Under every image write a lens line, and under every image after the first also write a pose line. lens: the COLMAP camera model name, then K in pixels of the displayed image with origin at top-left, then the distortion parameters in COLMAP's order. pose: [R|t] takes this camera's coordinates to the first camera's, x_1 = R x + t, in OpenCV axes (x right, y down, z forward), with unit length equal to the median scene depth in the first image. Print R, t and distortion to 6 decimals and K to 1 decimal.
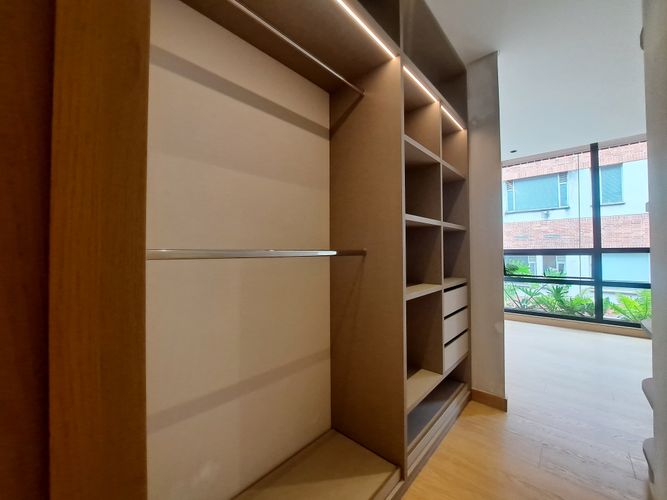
lens RADIAL K [[265.1, 0, 337.9], [0, 265.1, 246.4], [0, 0, 1]] dist [-0.018345, 0.000930]
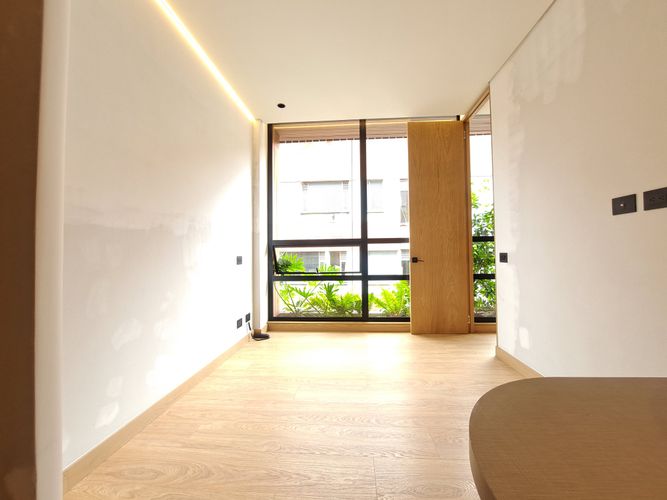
lens RADIAL K [[265.1, 0, 334.9], [0, 265.1, 247.3], [0, 0, 1]] dist [-0.018345, 0.000930]
pose [[0.790031, 0.011712, 0.612955, 0.328167], [-0.007122, 0.999925, -0.009926, 0.043793], [-0.613025, 0.003476, 0.790056, 0.312692]]
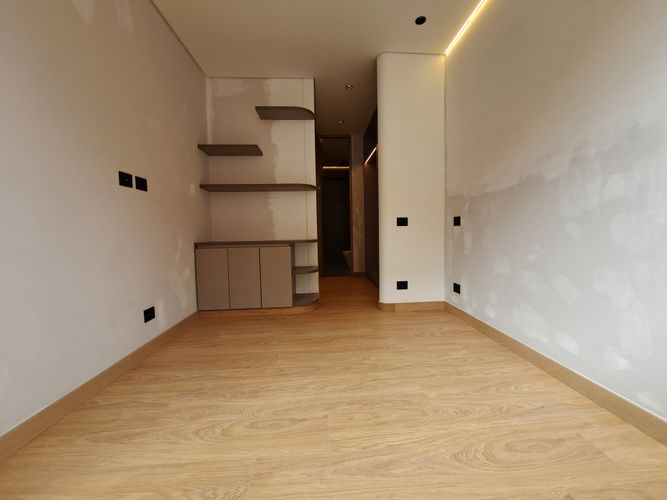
lens RADIAL K [[265.1, 0, 337.0], [0, 265.1, 247.5], [0, 0, 1]] dist [-0.018345, 0.000930]
pose [[-0.694969, 0.060574, -0.716483, 0.833486], [0.038662, 0.998152, 0.046887, 0.084767], [0.717999, 0.004885, -0.696027, 0.836848]]
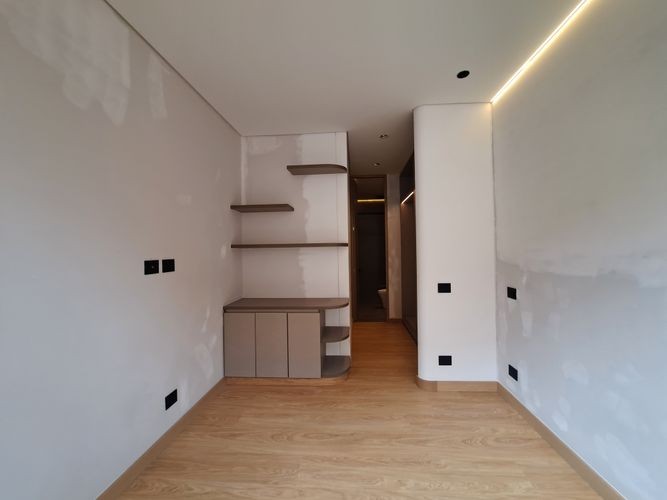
lens RADIAL K [[265.1, 0, 336.6], [0, 265.1, 247.1], [0, 0, 1]] dist [-0.018345, 0.000930]
pose [[-0.787906, 0.011303, -0.615692, 0.790775], [0.032657, 0.999192, -0.023449, -0.020652], [0.614929, -0.038582, -0.787638, 0.811619]]
